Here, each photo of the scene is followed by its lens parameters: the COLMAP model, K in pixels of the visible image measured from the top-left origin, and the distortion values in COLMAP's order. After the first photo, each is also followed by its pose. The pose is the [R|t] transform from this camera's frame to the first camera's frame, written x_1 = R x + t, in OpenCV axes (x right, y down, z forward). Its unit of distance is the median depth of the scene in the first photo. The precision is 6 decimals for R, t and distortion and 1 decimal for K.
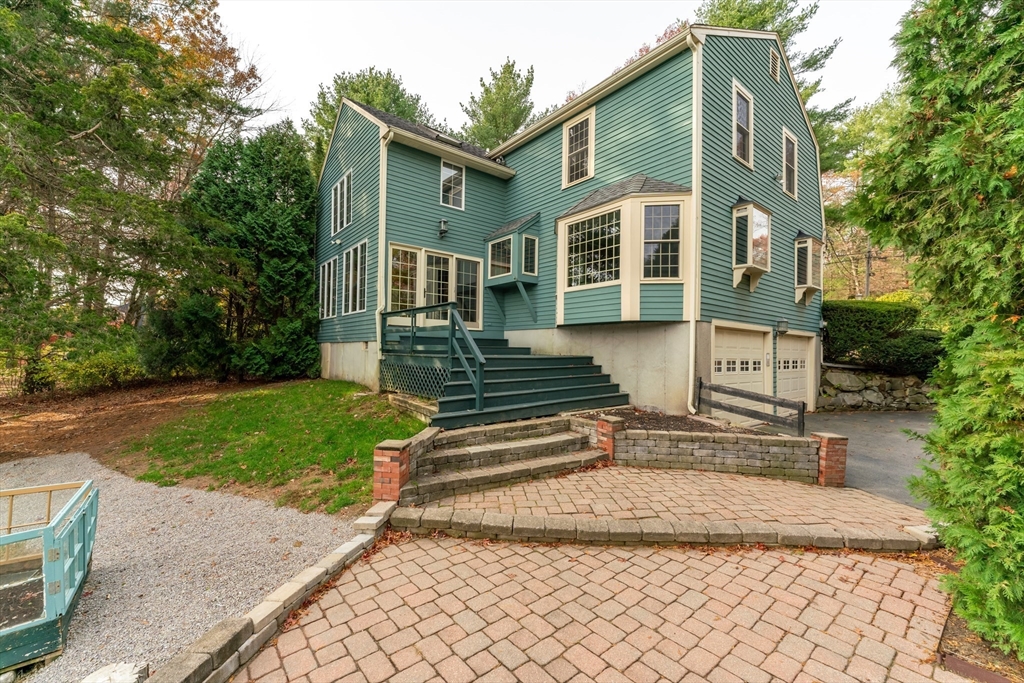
lens RADIAL K [[408.6, 0, 507.9], [0, 408.6, 344.4], [0, 0, 1]] dist [0.000370, 0.000109]
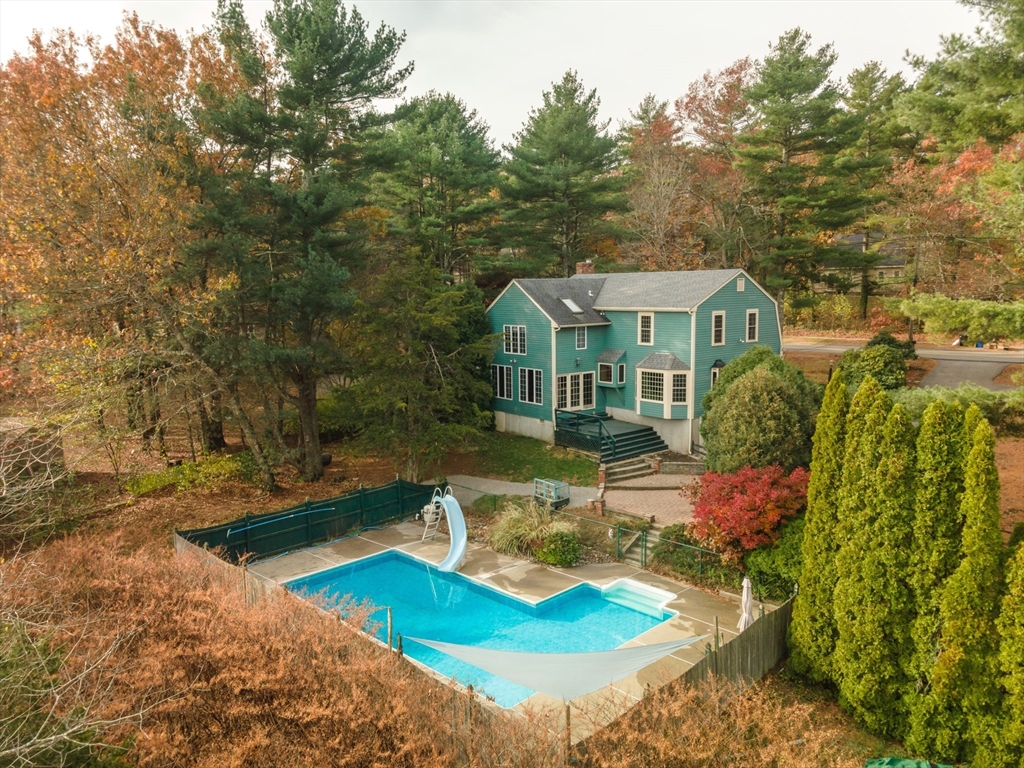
lens RADIAL K [[751.6, 0, 512.0], [0, 751.6, 384.0], [0, 0, 1]] dist [0.085809, 0.000525]
pose [[0.999454, -0.032969, 0.002034, -0.547353], [0.032294, 0.988226, 0.149551, -0.821134], [-0.006941, -0.149404, 0.988752, -2.949951]]
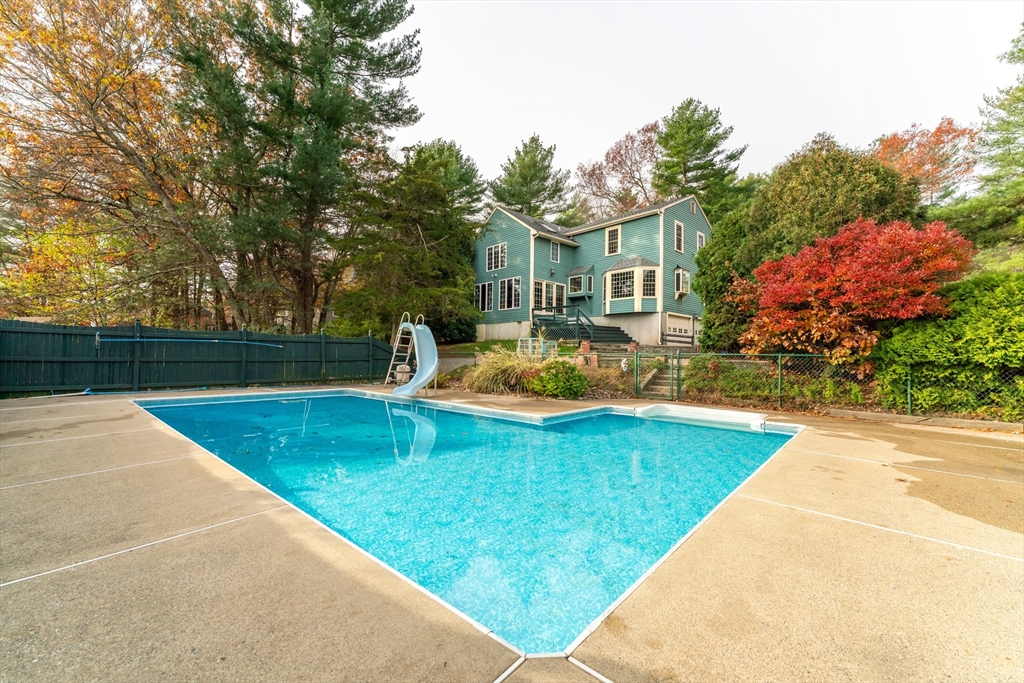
lens RADIAL K [[404.6, 0, 507.4], [0, 404.6, 344.6], [0, 0, 1]] dist [0.000313, 0.000134]
pose [[0.998053, 0.000946, 0.062366, -0.606391], [-0.000687, 0.999991, -0.004174, 0.141810], [-0.062369, 0.004123, 0.998045, -1.349137]]
